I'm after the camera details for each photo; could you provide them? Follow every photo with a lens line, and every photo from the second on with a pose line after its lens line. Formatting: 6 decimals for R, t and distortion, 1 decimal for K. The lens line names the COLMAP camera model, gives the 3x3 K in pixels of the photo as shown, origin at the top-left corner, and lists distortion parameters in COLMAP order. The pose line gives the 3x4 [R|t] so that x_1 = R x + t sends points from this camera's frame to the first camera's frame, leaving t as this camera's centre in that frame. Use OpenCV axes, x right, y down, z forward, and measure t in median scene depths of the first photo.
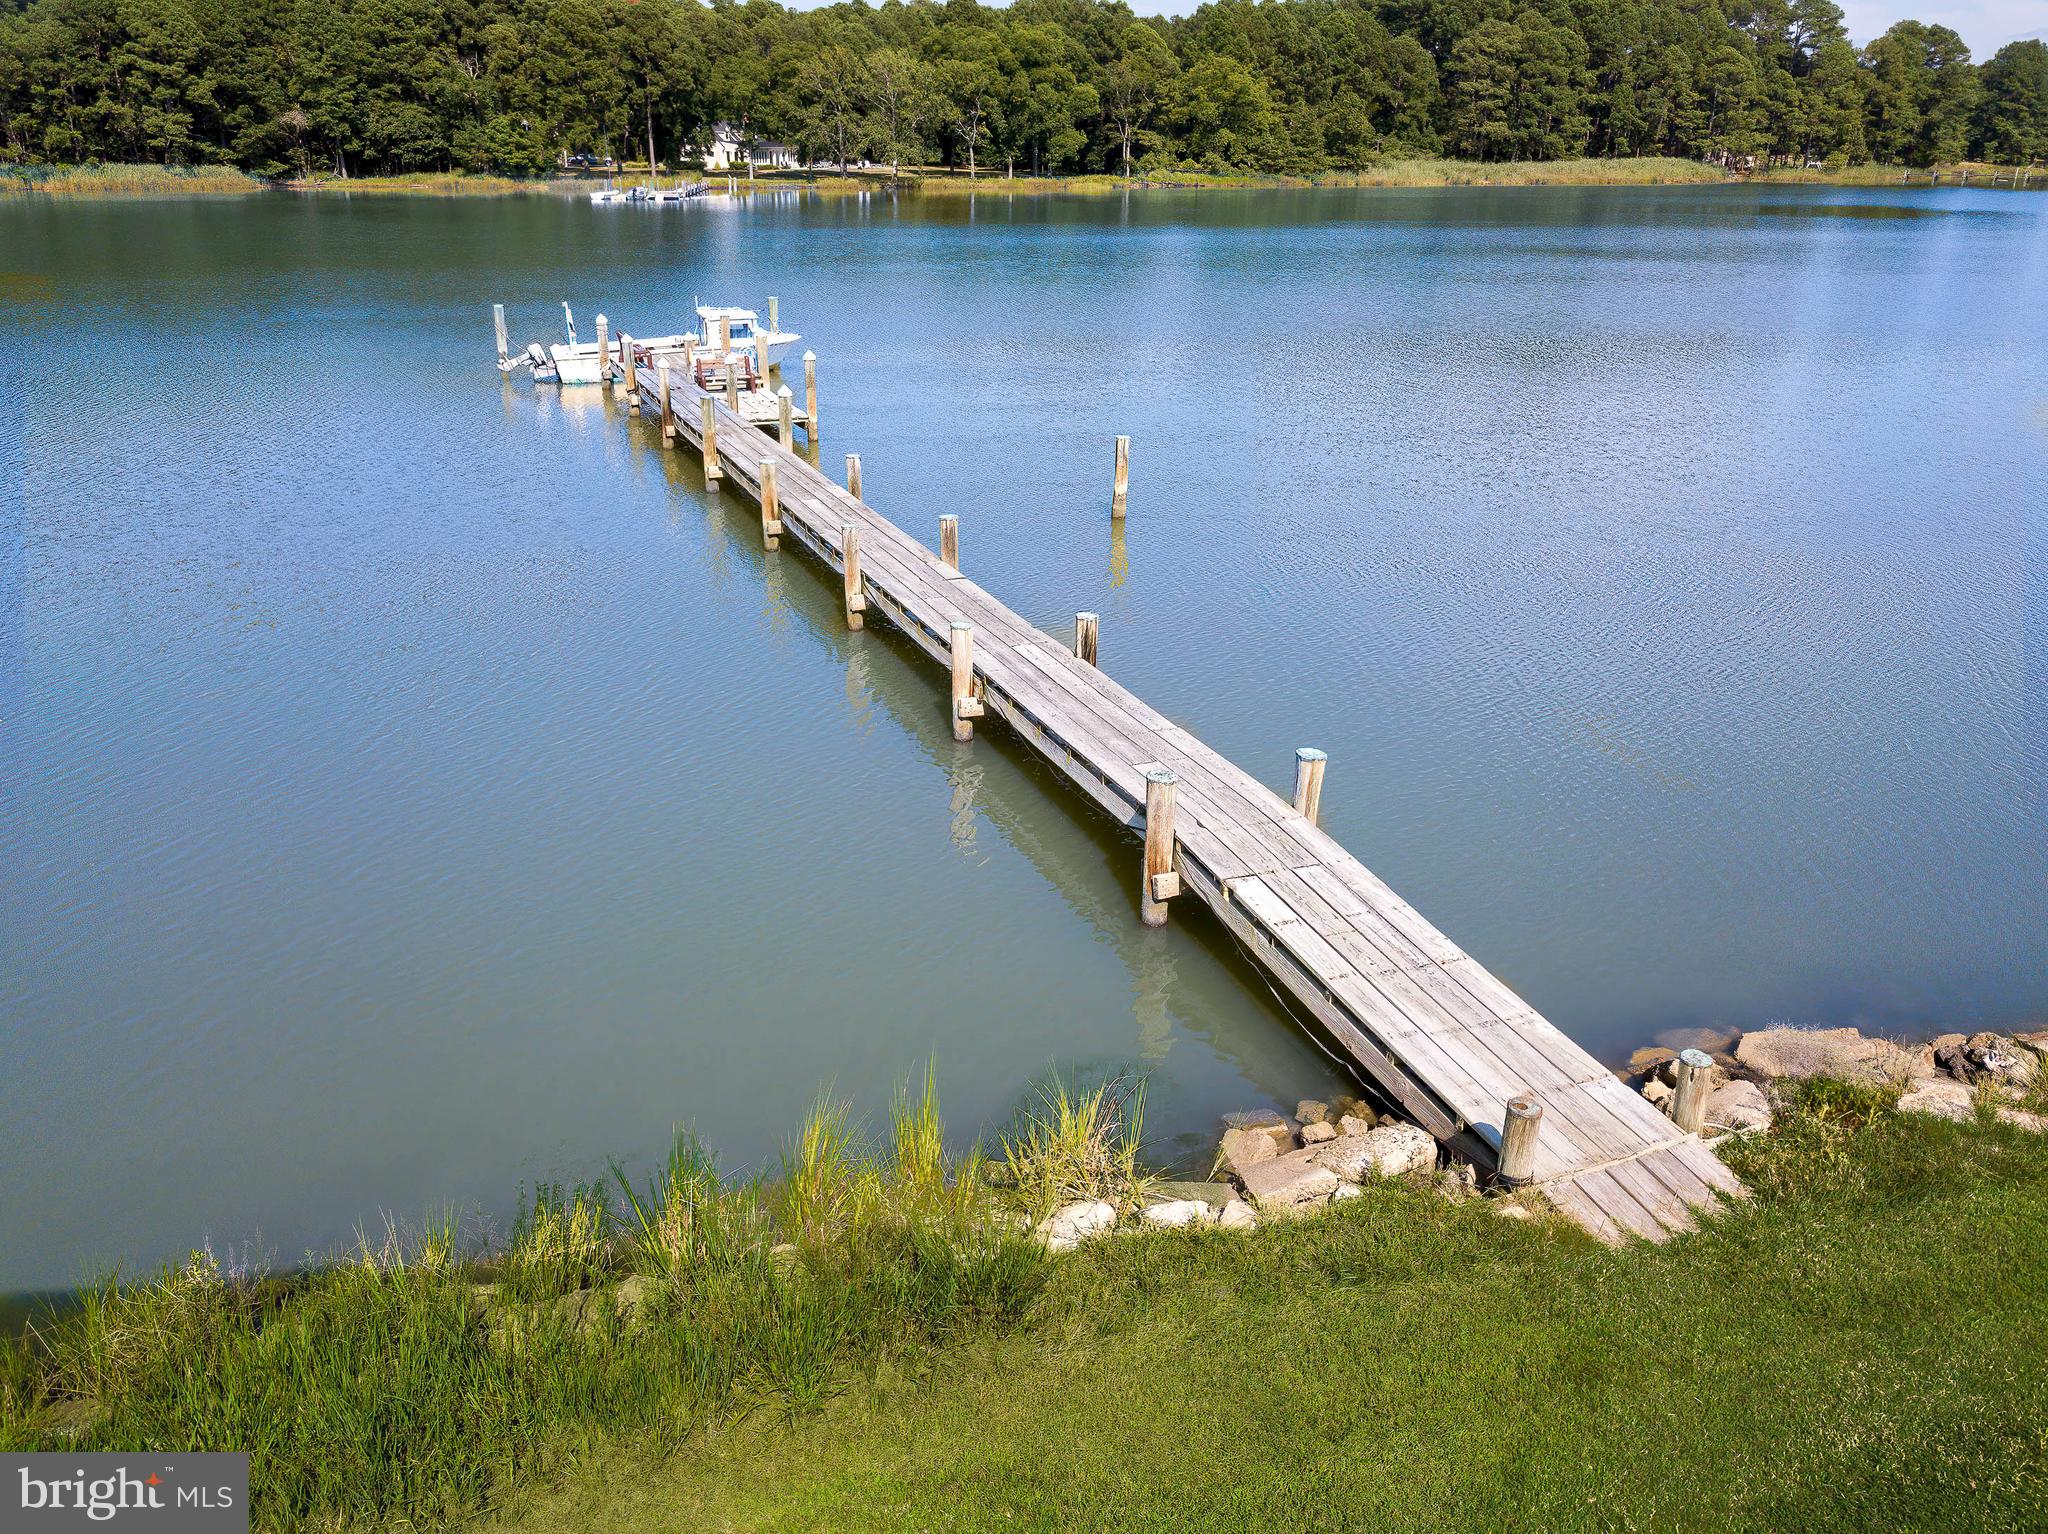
lens RADIAL K [[1587.6, 0, 1024.0], [0, 1587.6, 767.0], [0, 0, 1]] dist [0.004602, 0.002965]
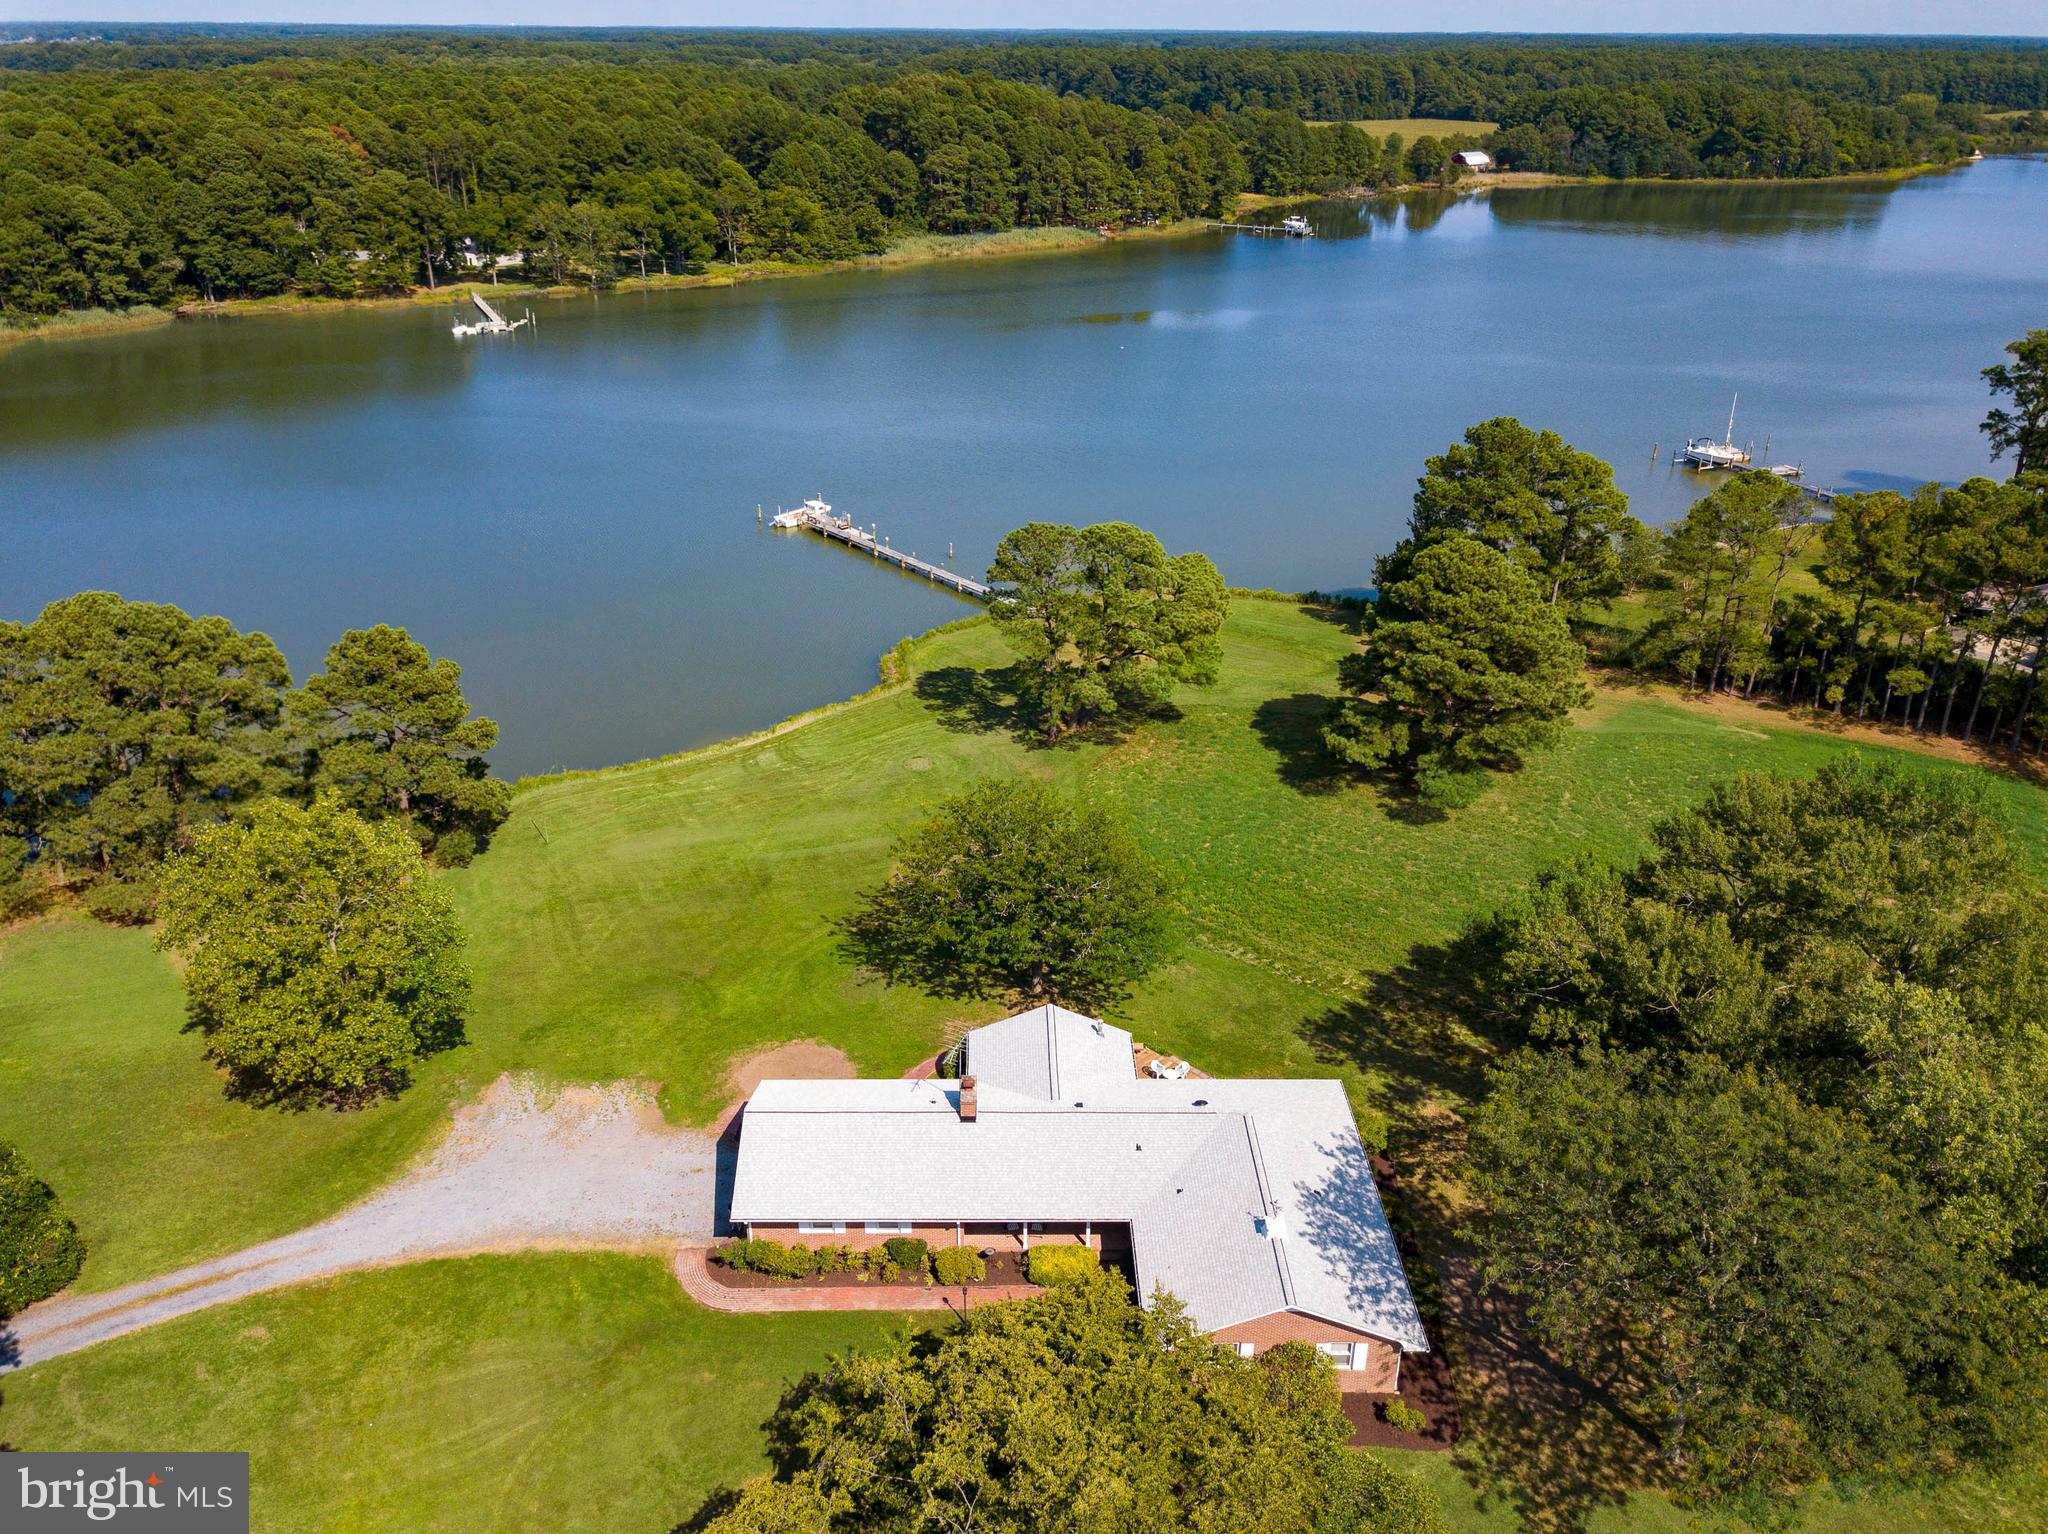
lens RADIAL K [[1555.7, 0, 1024.0], [0, 1555.7, 767.0], [0, 0, 1]] dist [0.014464, 0.000023]
pose [[0.947817, -0.135505, 0.288584, -0.174943], [0.116480, 0.989786, 0.082191, 0.020017], [-0.296774, -0.044288, 0.953920, -0.556196]]
